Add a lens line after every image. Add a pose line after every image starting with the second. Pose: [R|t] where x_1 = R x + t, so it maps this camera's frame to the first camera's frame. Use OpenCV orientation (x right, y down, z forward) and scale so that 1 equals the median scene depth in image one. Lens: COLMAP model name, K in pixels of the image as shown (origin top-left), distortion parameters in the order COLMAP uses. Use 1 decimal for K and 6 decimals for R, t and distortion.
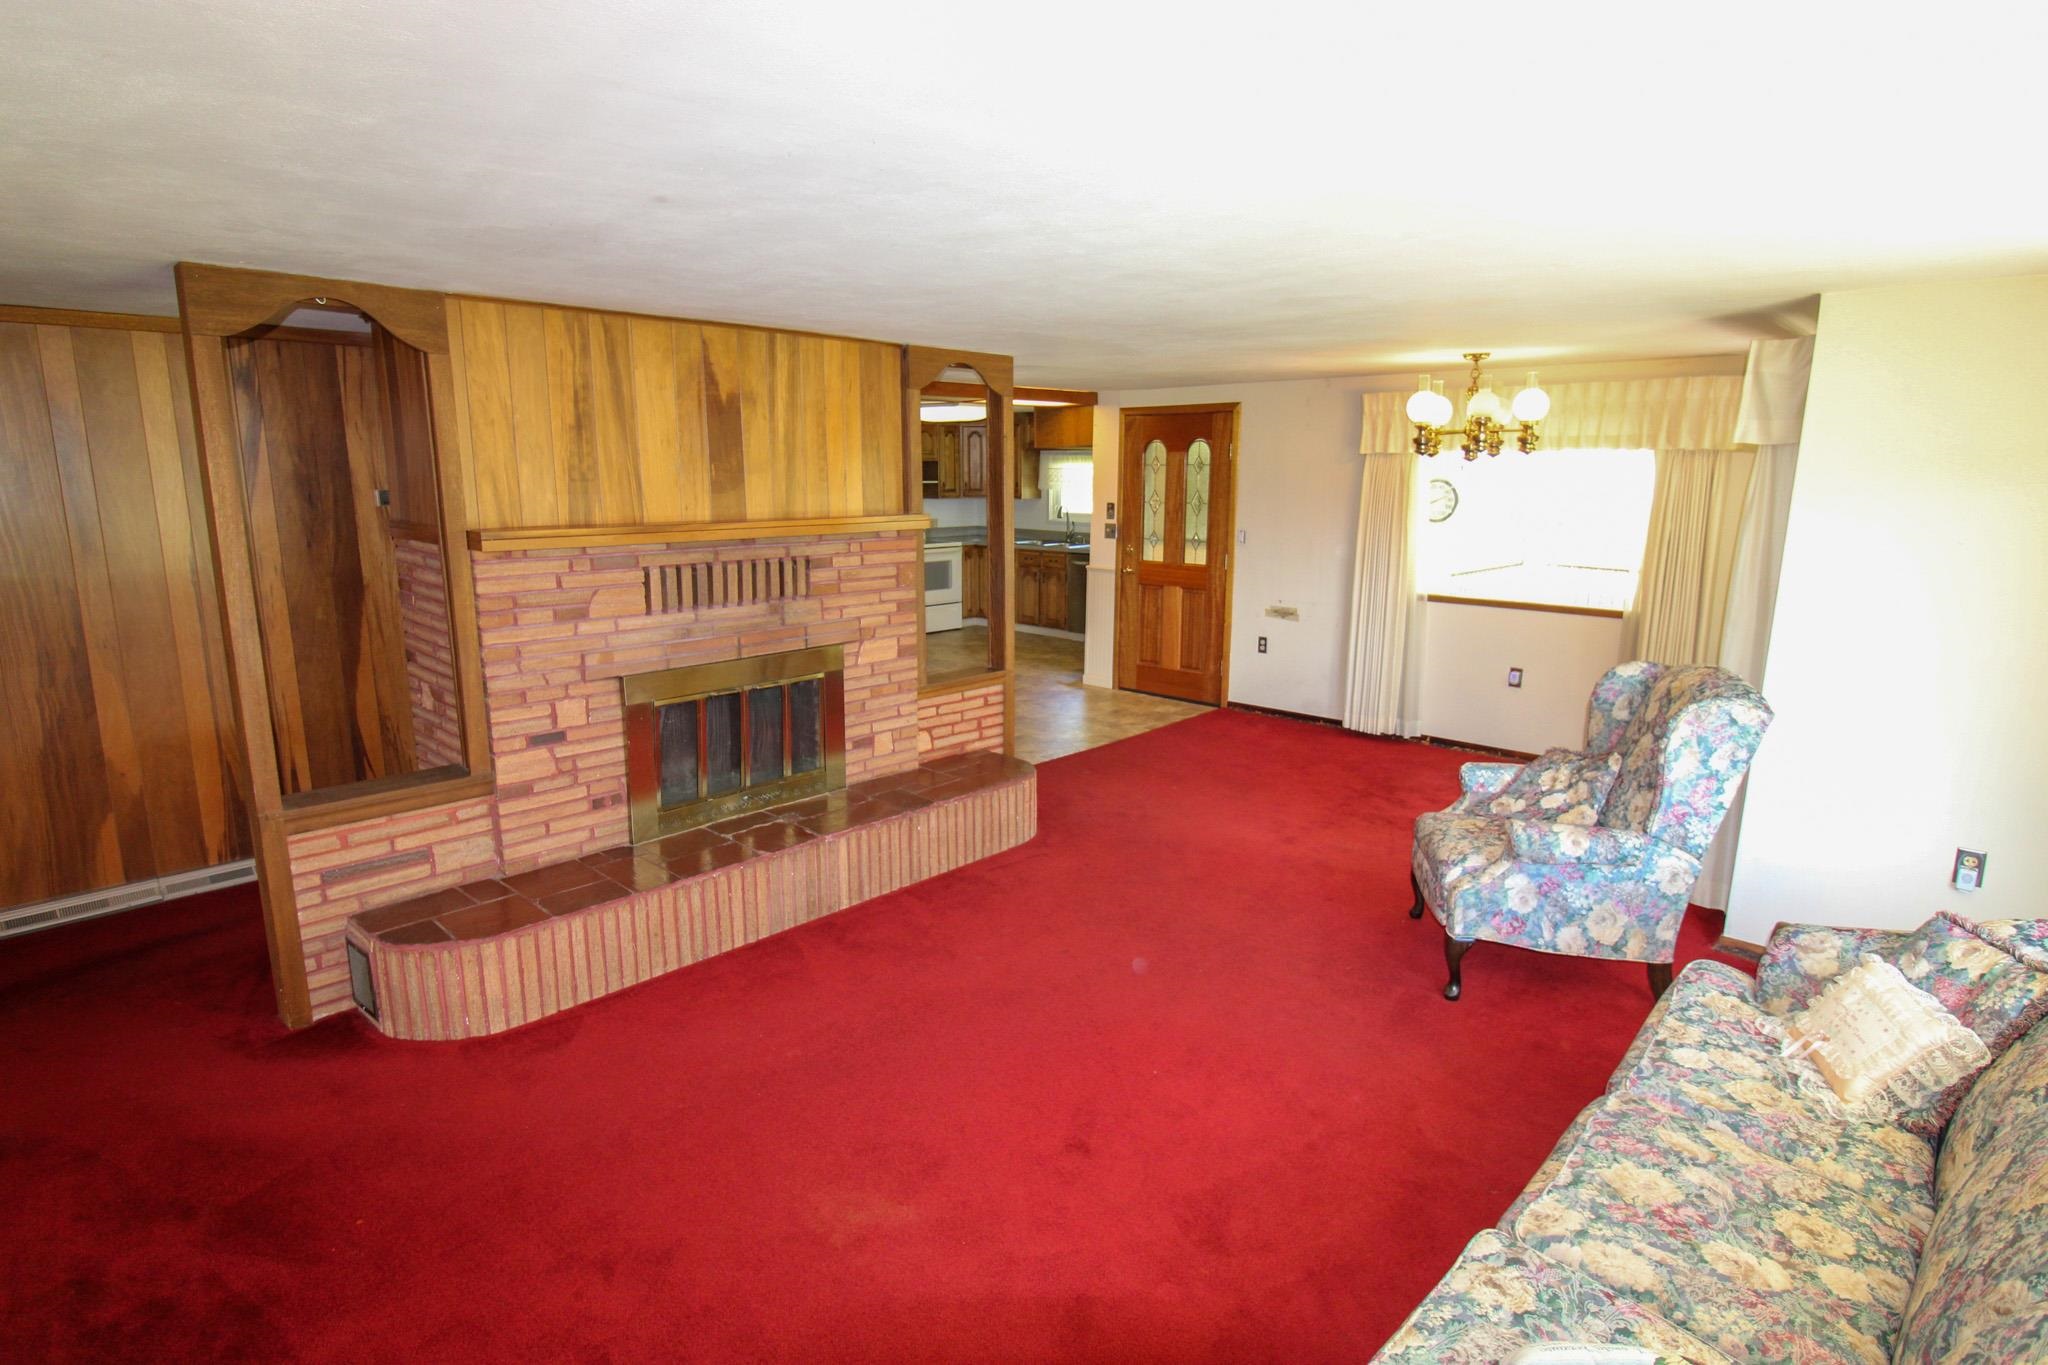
lens RADIAL K [[1071.0, 0, 1020.6], [0, 1071.0, 684.4], [0, 0, 1]] dist [-0.001923, -0.001208]
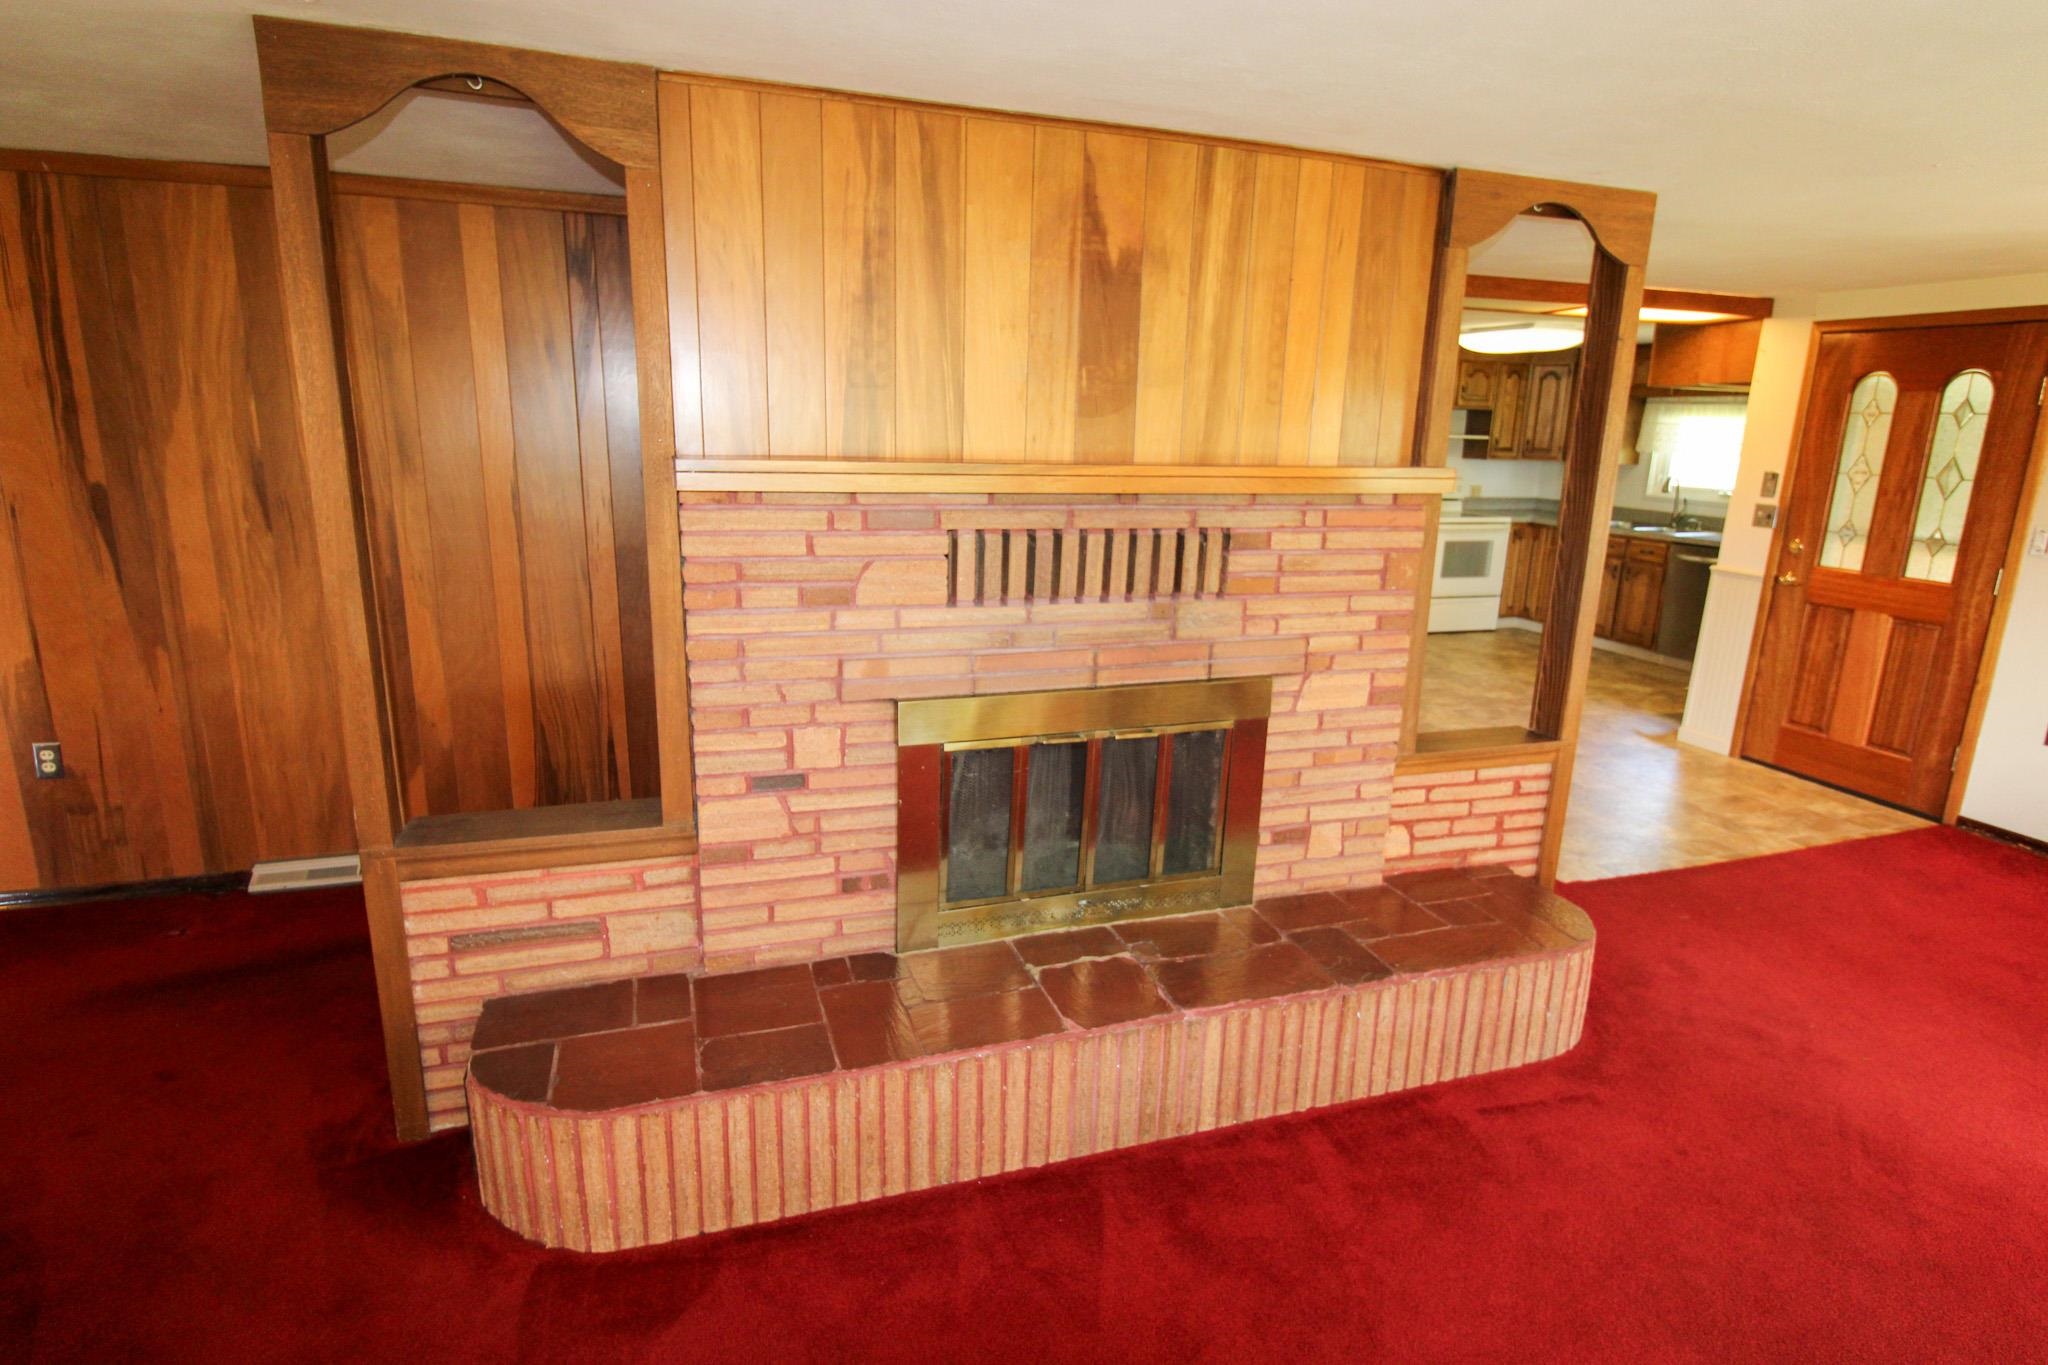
lens RADIAL K [[1071.0, 0, 1024.7], [0, 1071.0, 679.6], [0, 0, 1]] dist [-0.001923, -0.001208]
pose [[0.886580, 0.129733, -0.444010, -0.023227], [-0.116107, 0.991549, 0.057877, -0.059783], [0.447766, 0.000240, 0.894151, 0.429167]]
